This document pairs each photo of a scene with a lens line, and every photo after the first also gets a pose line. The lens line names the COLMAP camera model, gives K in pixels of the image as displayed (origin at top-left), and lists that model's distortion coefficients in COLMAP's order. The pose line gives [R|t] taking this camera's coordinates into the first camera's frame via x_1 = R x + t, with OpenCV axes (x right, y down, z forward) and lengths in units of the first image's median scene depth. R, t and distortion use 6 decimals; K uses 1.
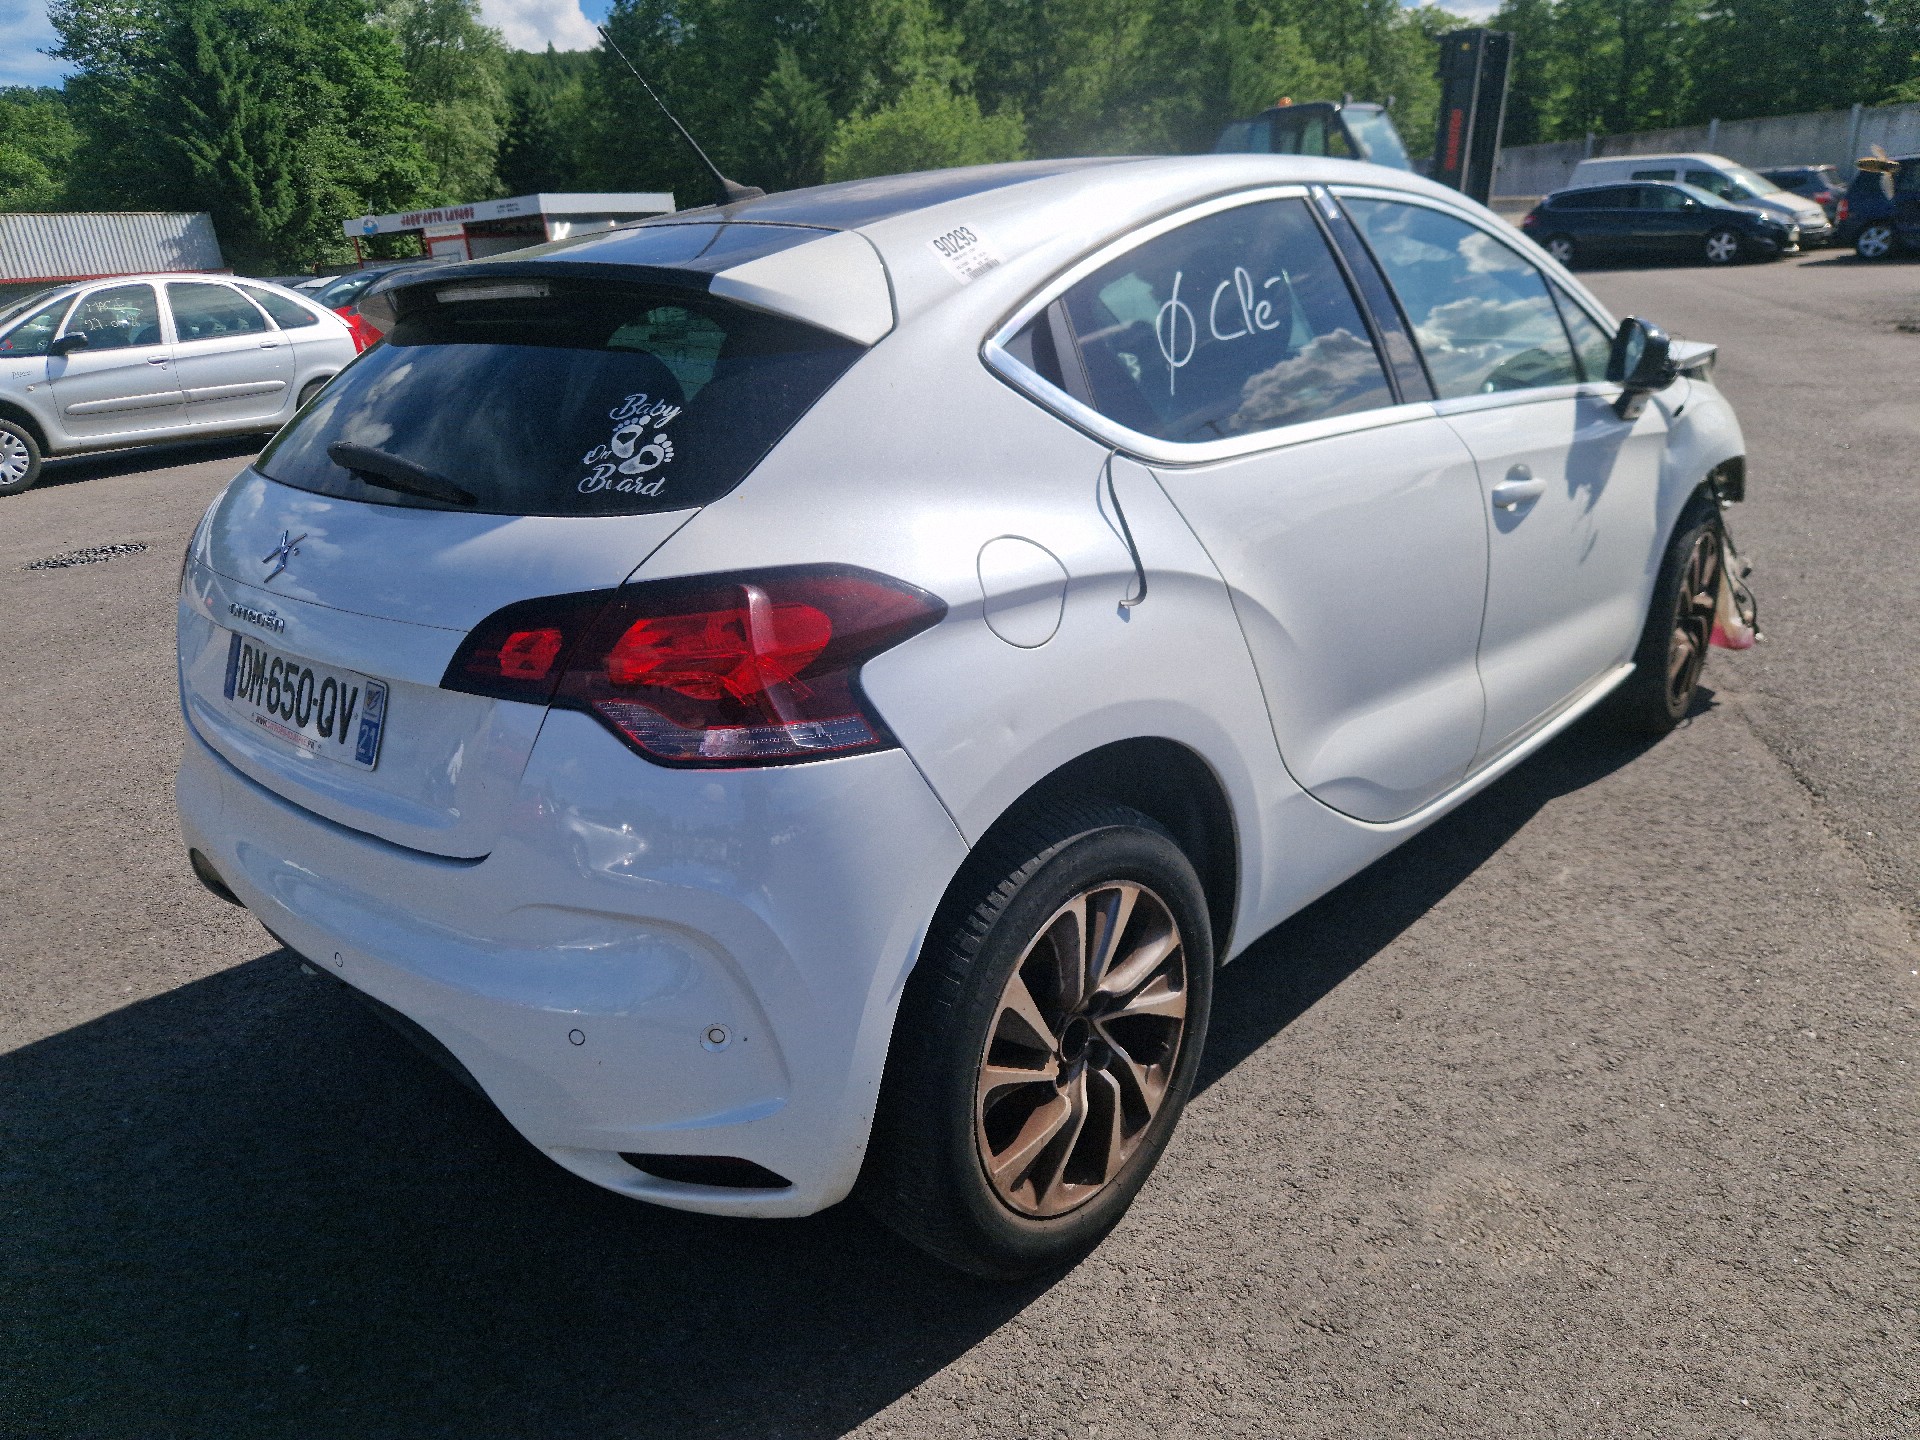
lens RADIAL K [[1287.8, 0, 941.5], [0, 1287.8, 776.2], [0, 0, 1]] dist [0.053217, -0.035141]
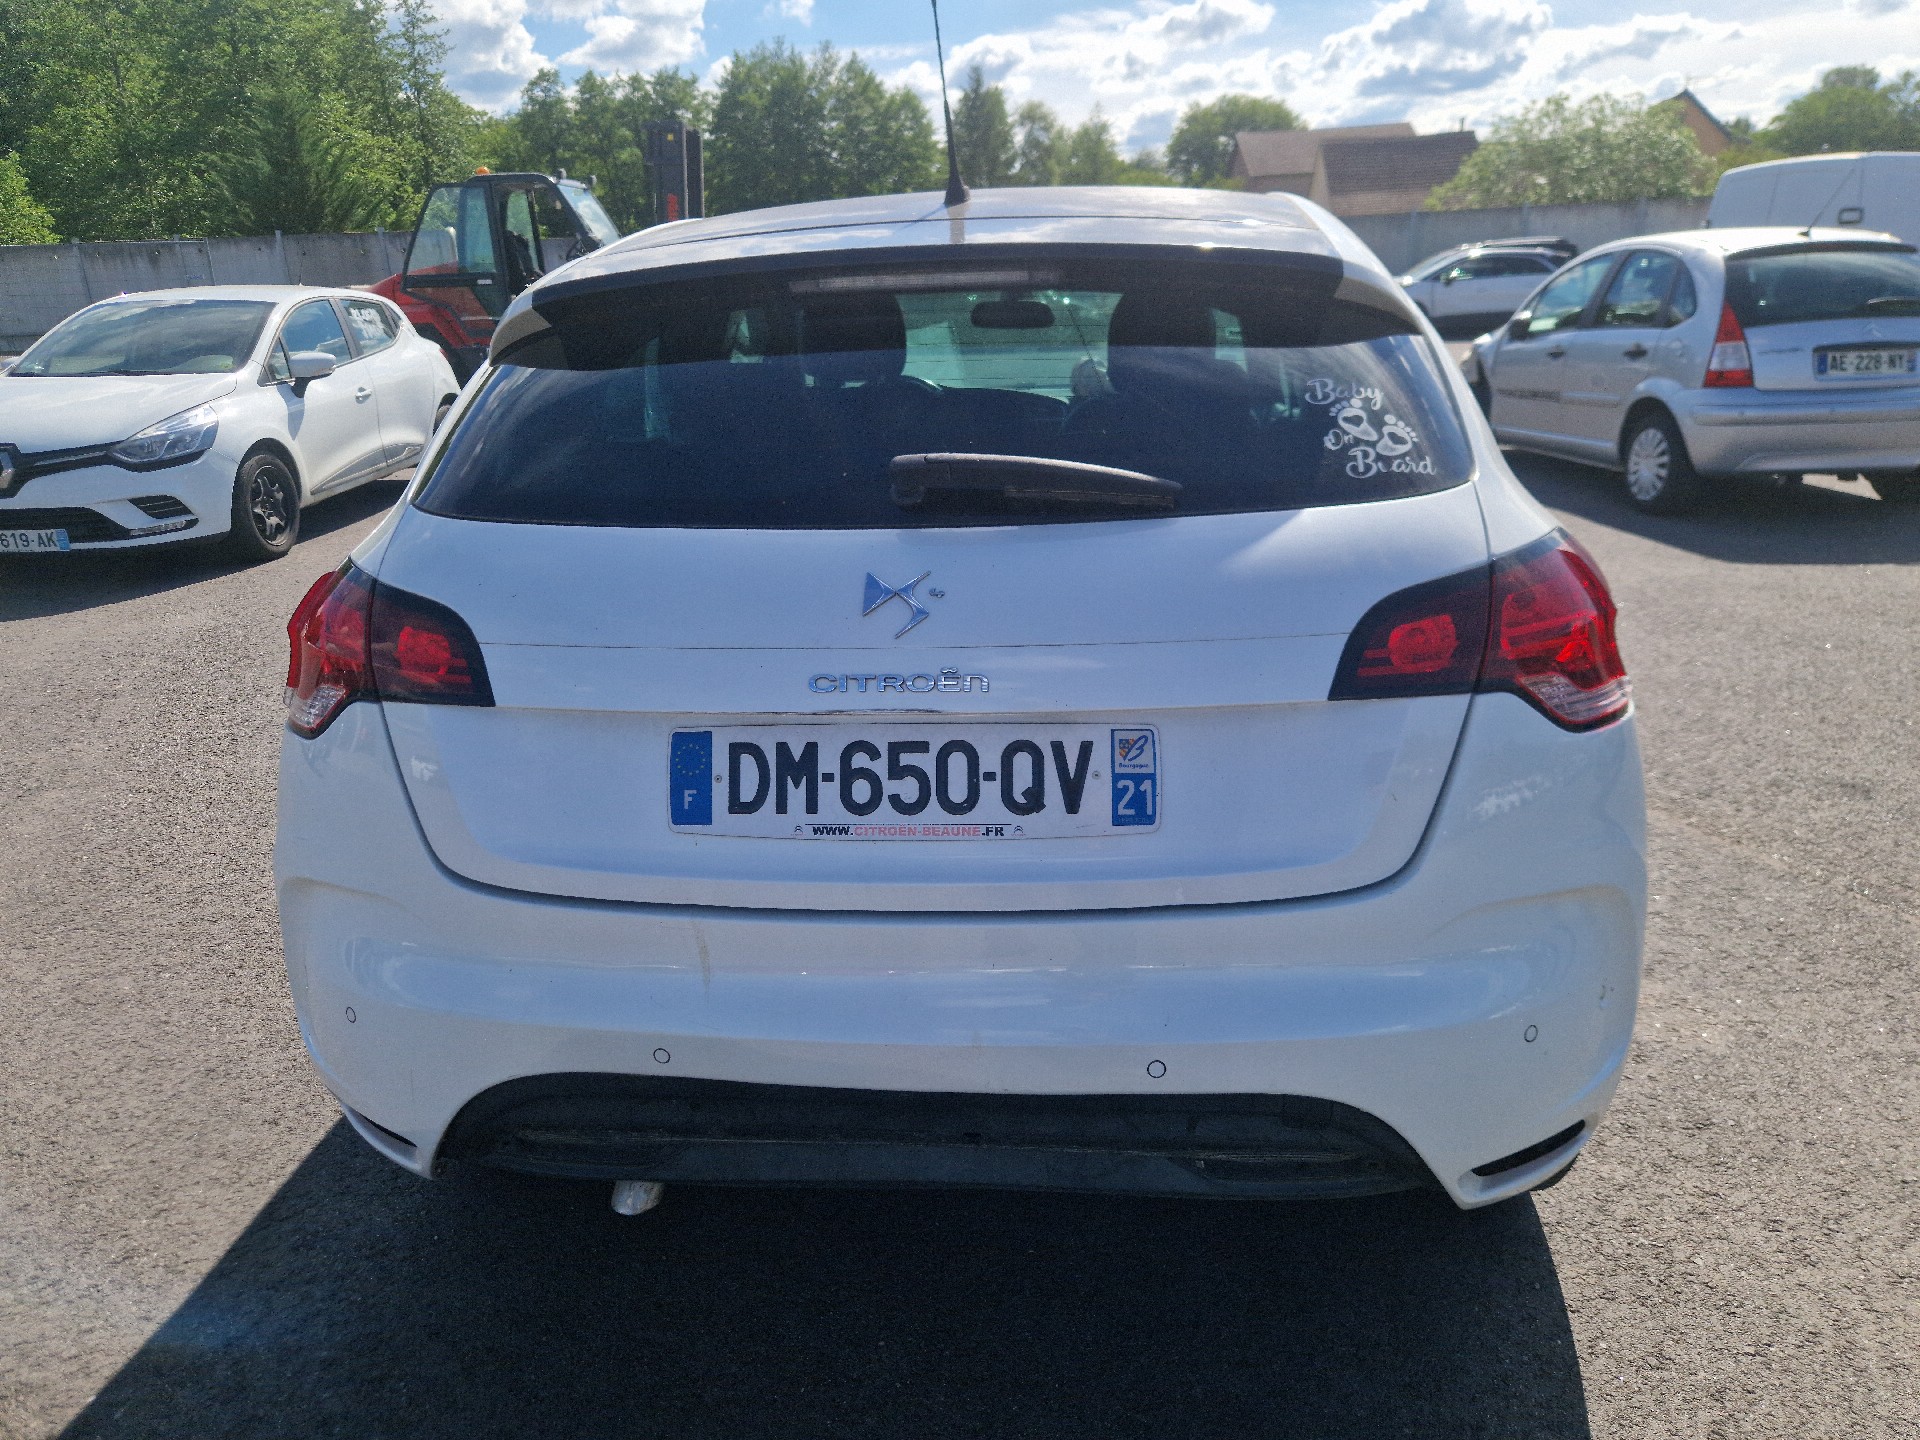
lens RADIAL K [[1287.8, 0, 967.8], [0, 1287.8, 762.5], [0, 0, 1]] dist [0.053217, -0.035141]
pose [[0.783907, -0.178904, 0.594545, -0.970740], [0.215465, 0.976463, 0.009737, -0.077311], [-0.582293, 0.120471, 0.804003, 0.383843]]
